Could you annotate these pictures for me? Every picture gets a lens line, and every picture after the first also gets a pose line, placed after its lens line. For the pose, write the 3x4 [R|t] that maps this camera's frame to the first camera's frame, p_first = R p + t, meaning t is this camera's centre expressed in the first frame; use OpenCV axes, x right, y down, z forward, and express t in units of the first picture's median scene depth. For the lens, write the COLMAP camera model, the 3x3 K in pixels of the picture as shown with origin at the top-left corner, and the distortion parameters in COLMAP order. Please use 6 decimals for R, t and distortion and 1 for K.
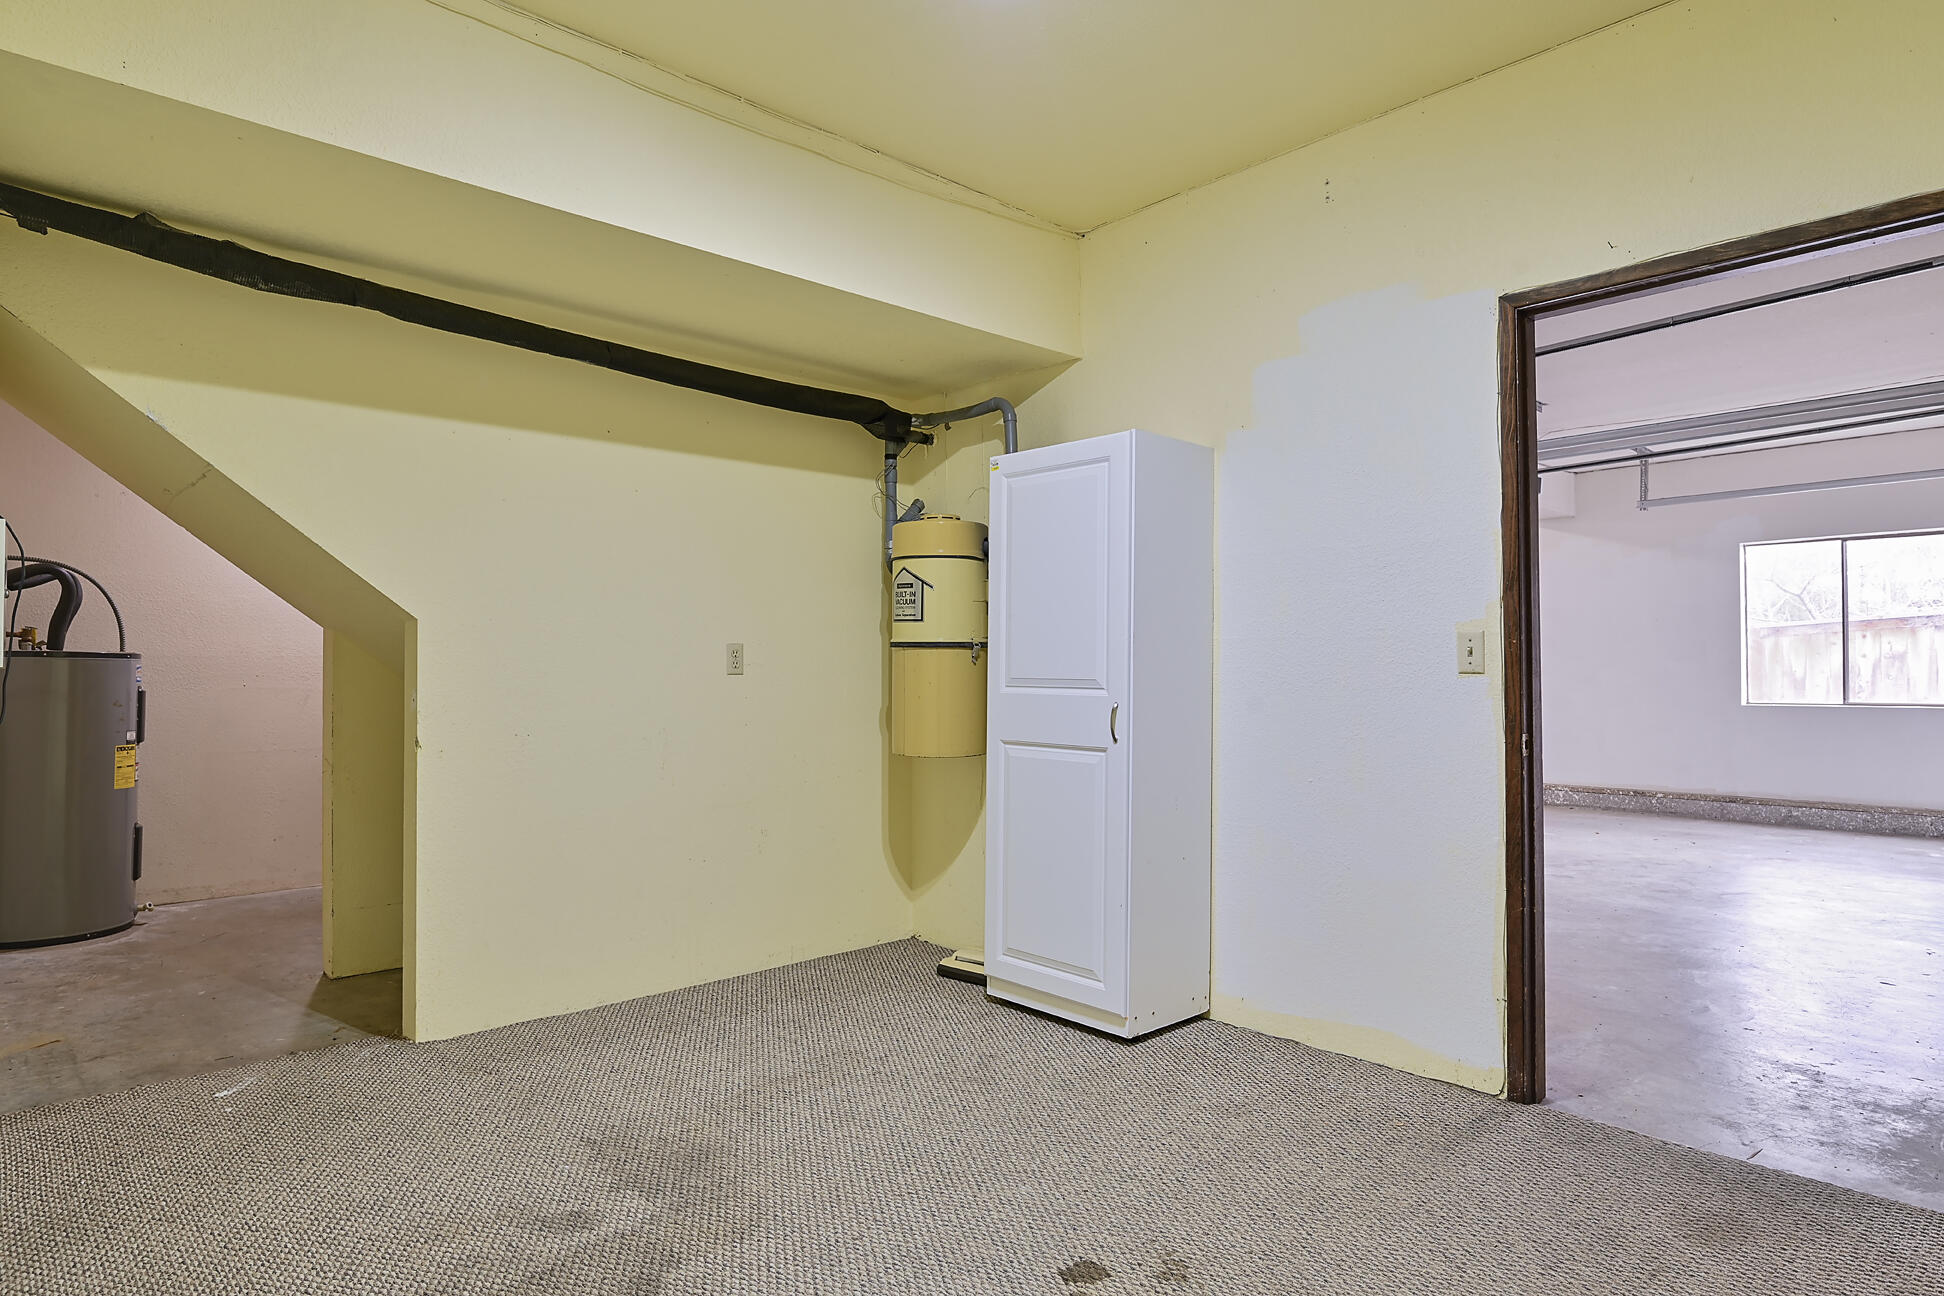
lens RADIAL K [[1099.7, 0, 975.7], [0, 1099.7, 640.9], [0, 0, 1]] dist [-0.025616, 0.001139]
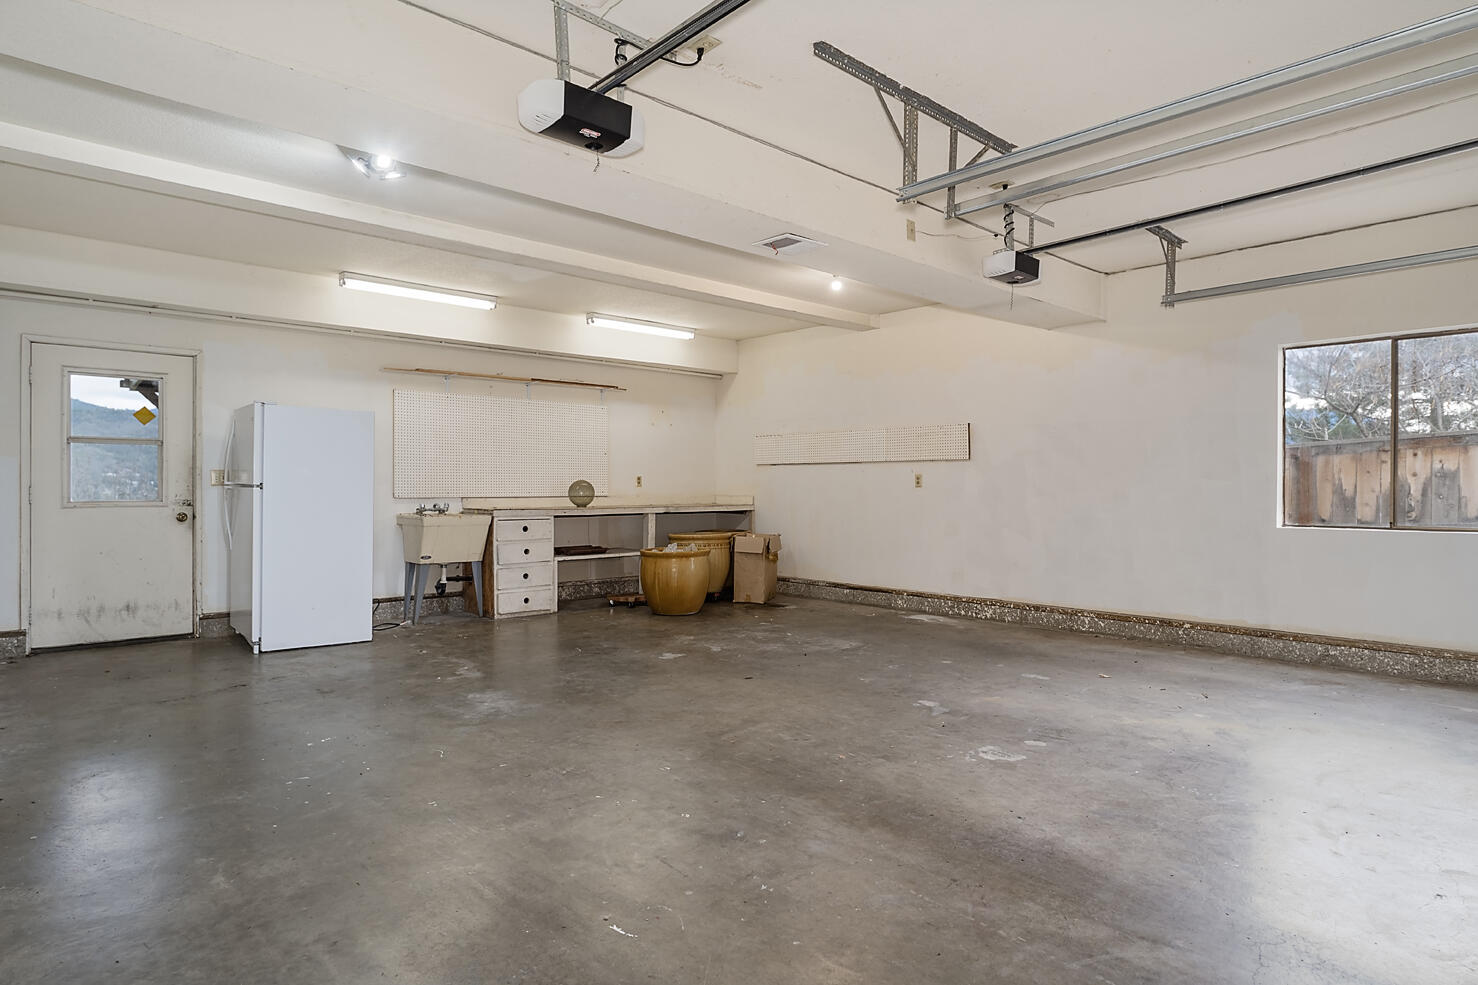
lens RADIAL K [[836.1, 0, 741.8], [0, 836.1, 487.1], [0, 0, 1]] dist [-0.025616, 0.001139]
pose [[0.999985, 0.003430, 0.004302, 0.265676], [-0.003550, 0.999597, 0.028155, 0.008323], [-0.004204, -0.028170, 0.999594, 0.327508]]
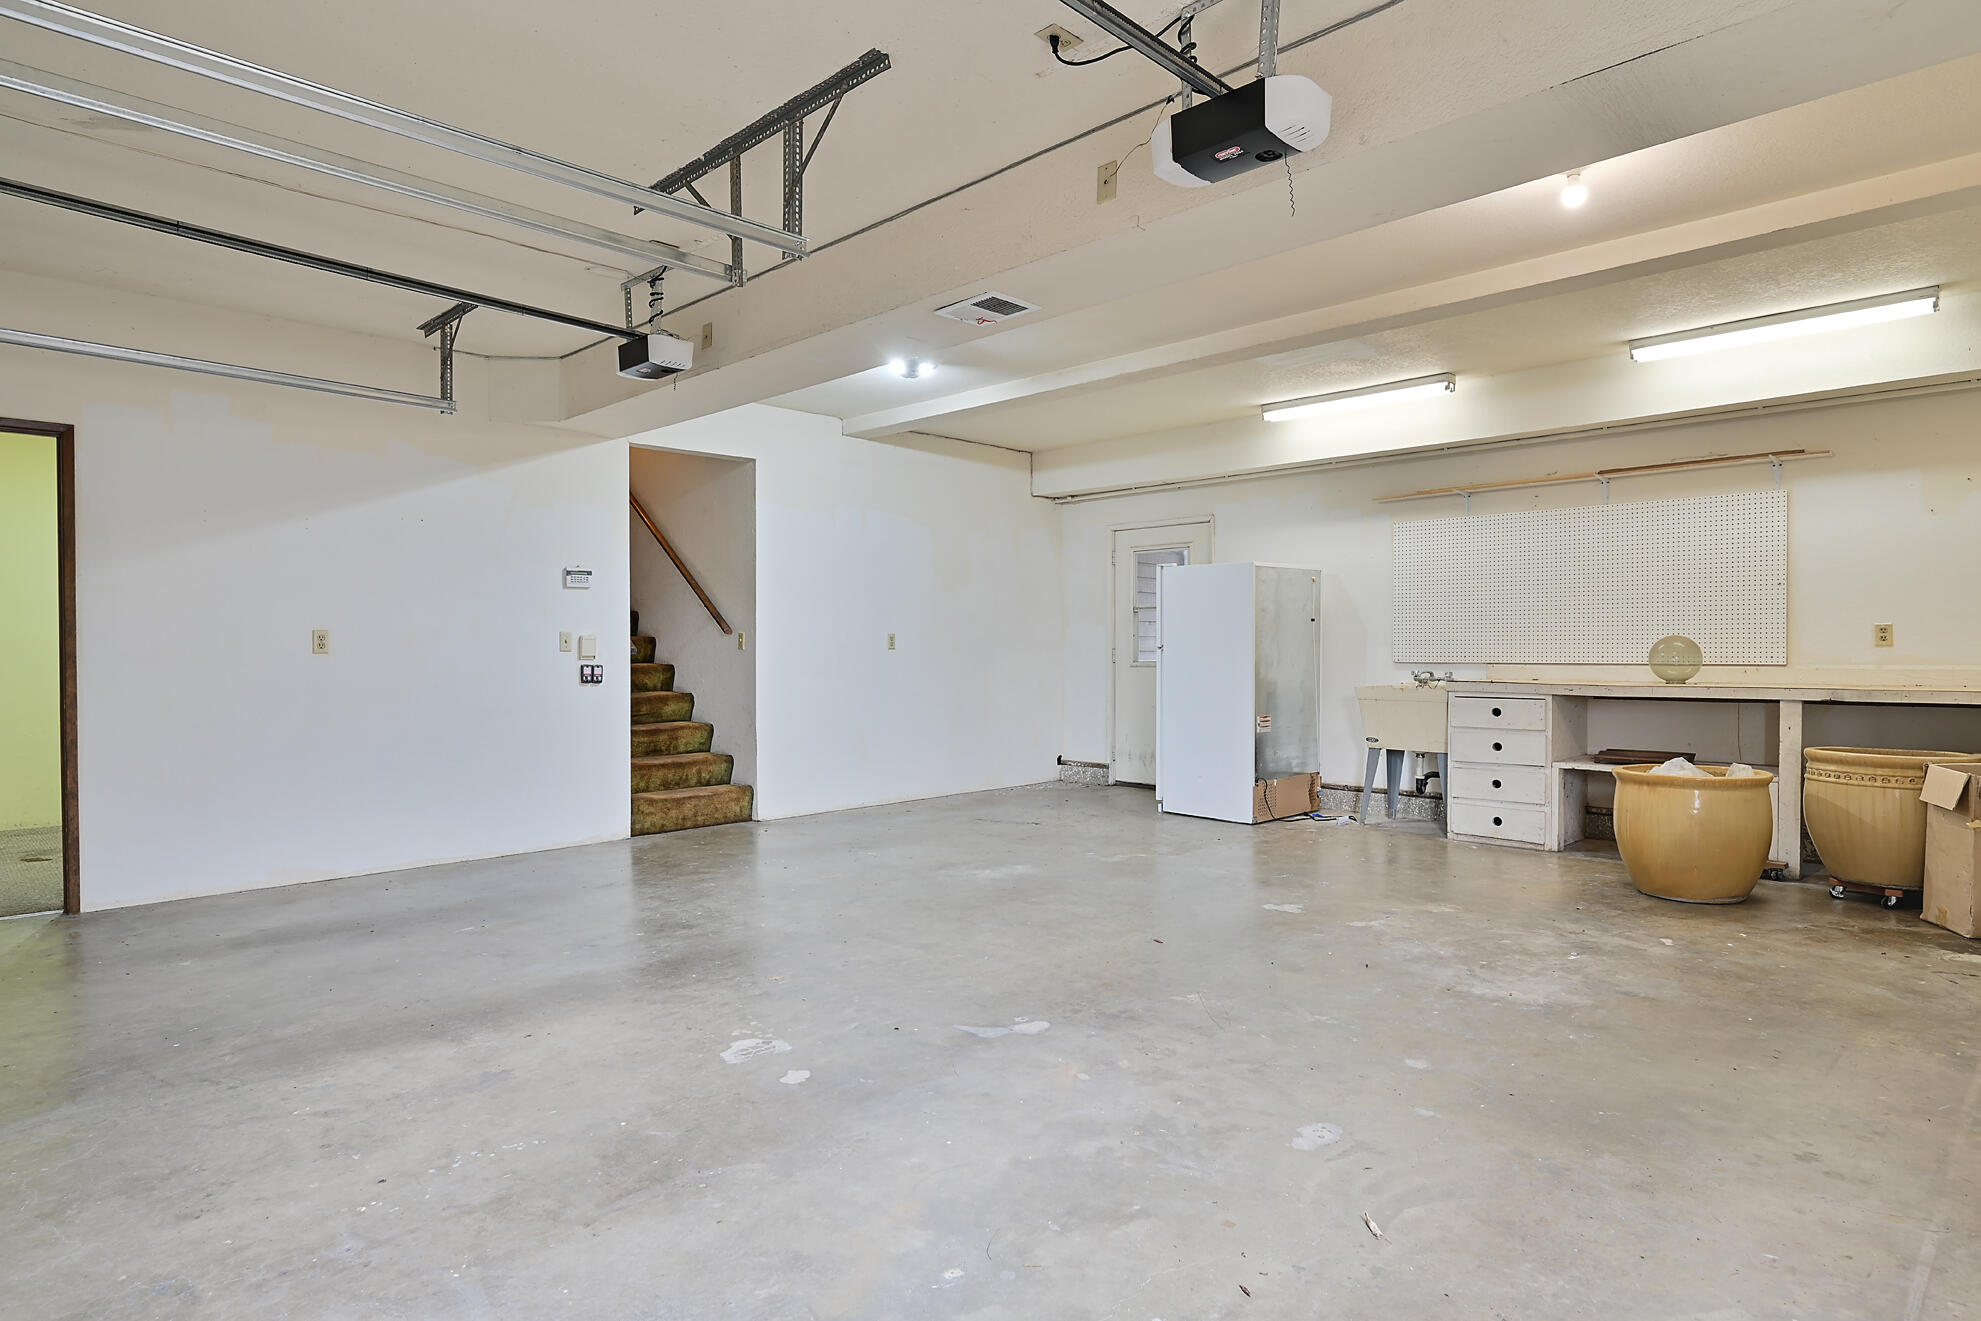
lens RADIAL K [[1111.2, 0, 990.5], [0, 1111.2, 660.5], [0, 0, 1]] dist [-0.015121, 0.000633]
pose [[0.043204, 0.014644, -0.998959, 0.801730], [0.030134, 0.999419, 0.015954, 0.019995], [0.998612, -0.030792, 0.042737, 0.837570]]
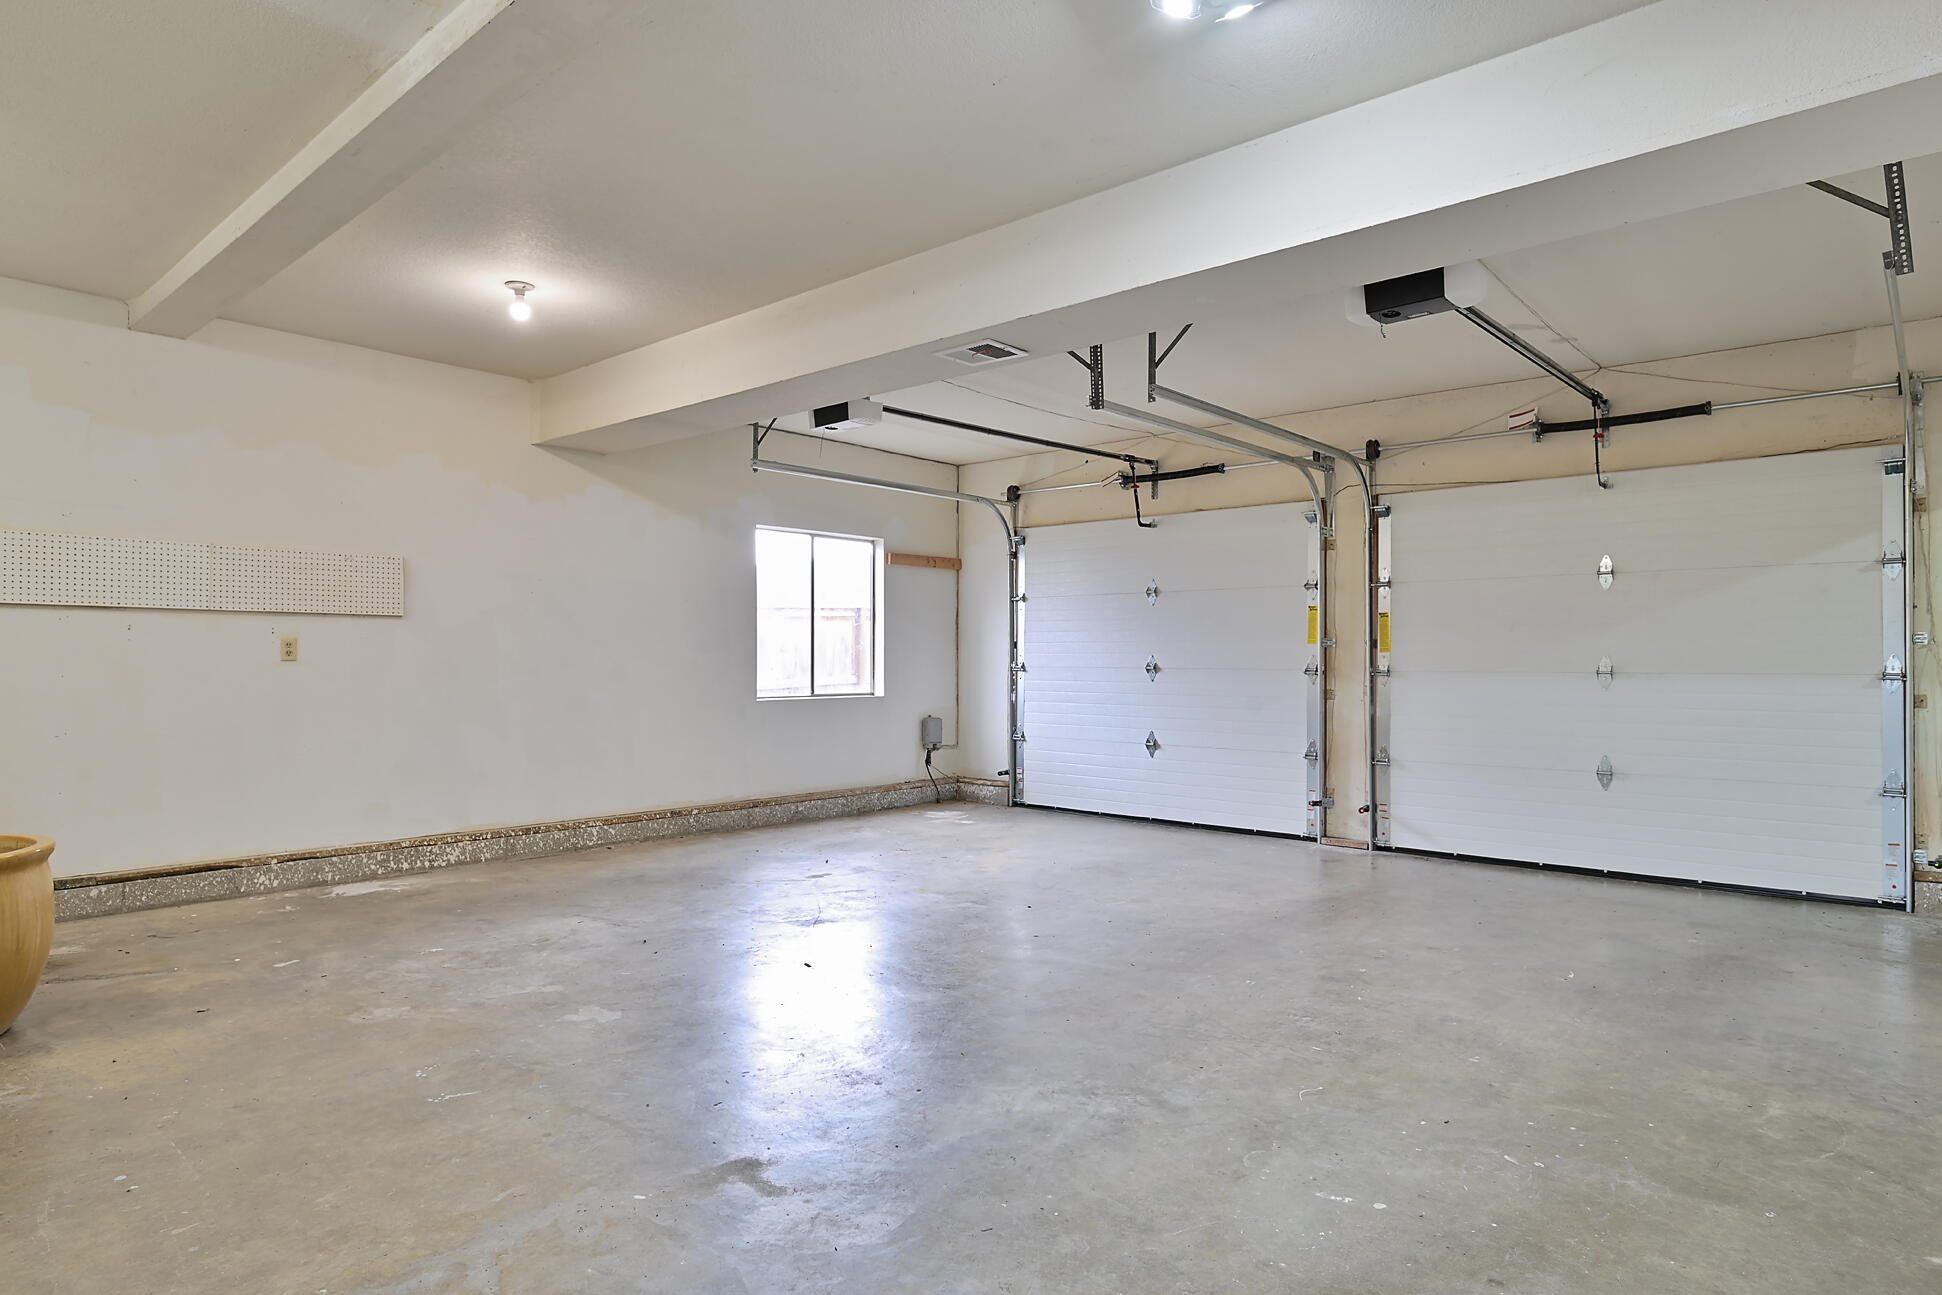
lens RADIAL K [[1098.6, 0, 974.7], [0, 1098.6, 640.4], [0, 0, 1]] dist [-0.025616, 0.001139]
pose [[-0.095252, 0.019733, 0.995258, -0.241546], [-0.027319, 0.999375, -0.022429, 0.024716], [-0.995078, -0.029326, -0.094654, 0.911933]]
